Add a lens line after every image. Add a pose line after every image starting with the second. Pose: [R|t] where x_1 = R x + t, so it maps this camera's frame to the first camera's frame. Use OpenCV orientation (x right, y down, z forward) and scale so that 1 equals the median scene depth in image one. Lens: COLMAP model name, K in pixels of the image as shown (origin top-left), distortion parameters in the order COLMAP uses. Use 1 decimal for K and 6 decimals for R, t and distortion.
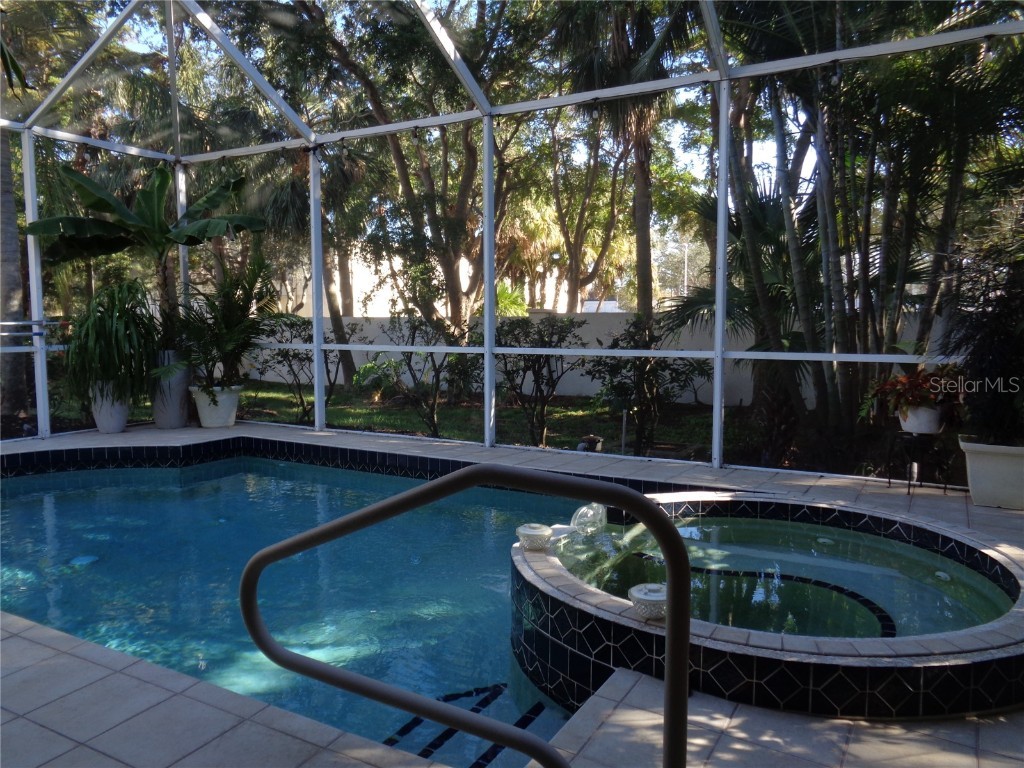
lens RADIAL K [[769.0, 0, 508.5], [0, 769.0, 390.2], [0, 0, 1]] dist [0.004066, 0.000036]
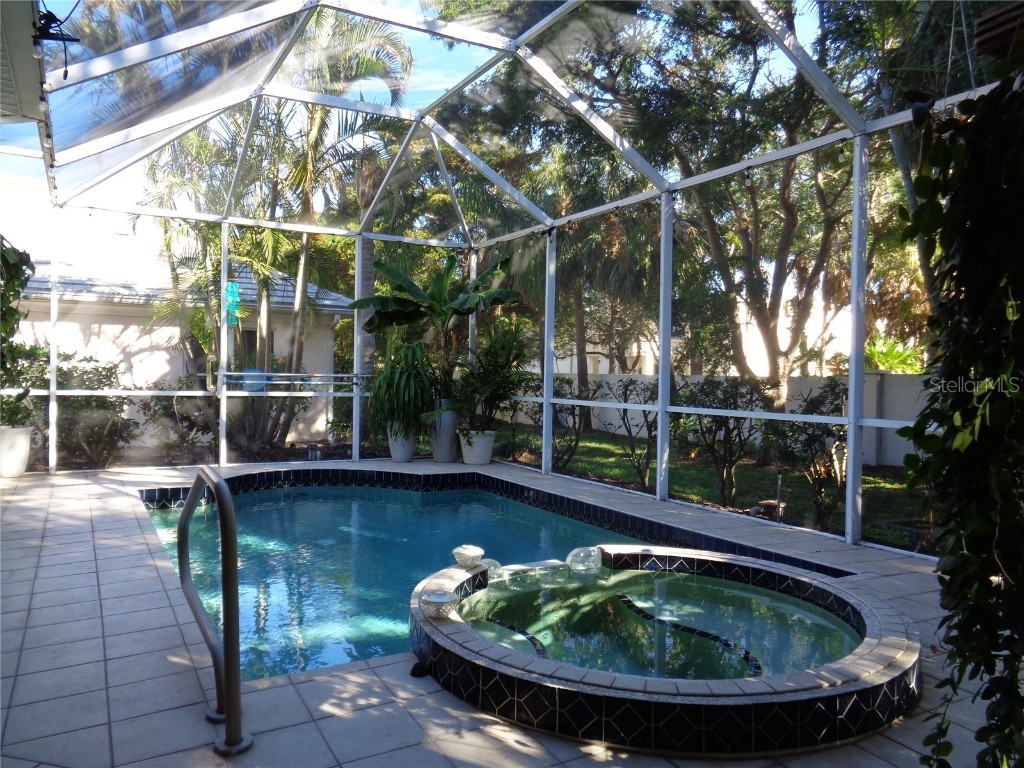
lens RADIAL K [[769.0, 0, 508.5], [0, 769.0, 390.2], [0, 0, 1]] dist [0.004066, 0.000036]
pose [[0.857194, 0.026714, -0.514300, 0.307863], [-0.064889, 0.996297, -0.056402, -0.003188], [0.510889, 0.081720, 0.855754, -0.013722]]
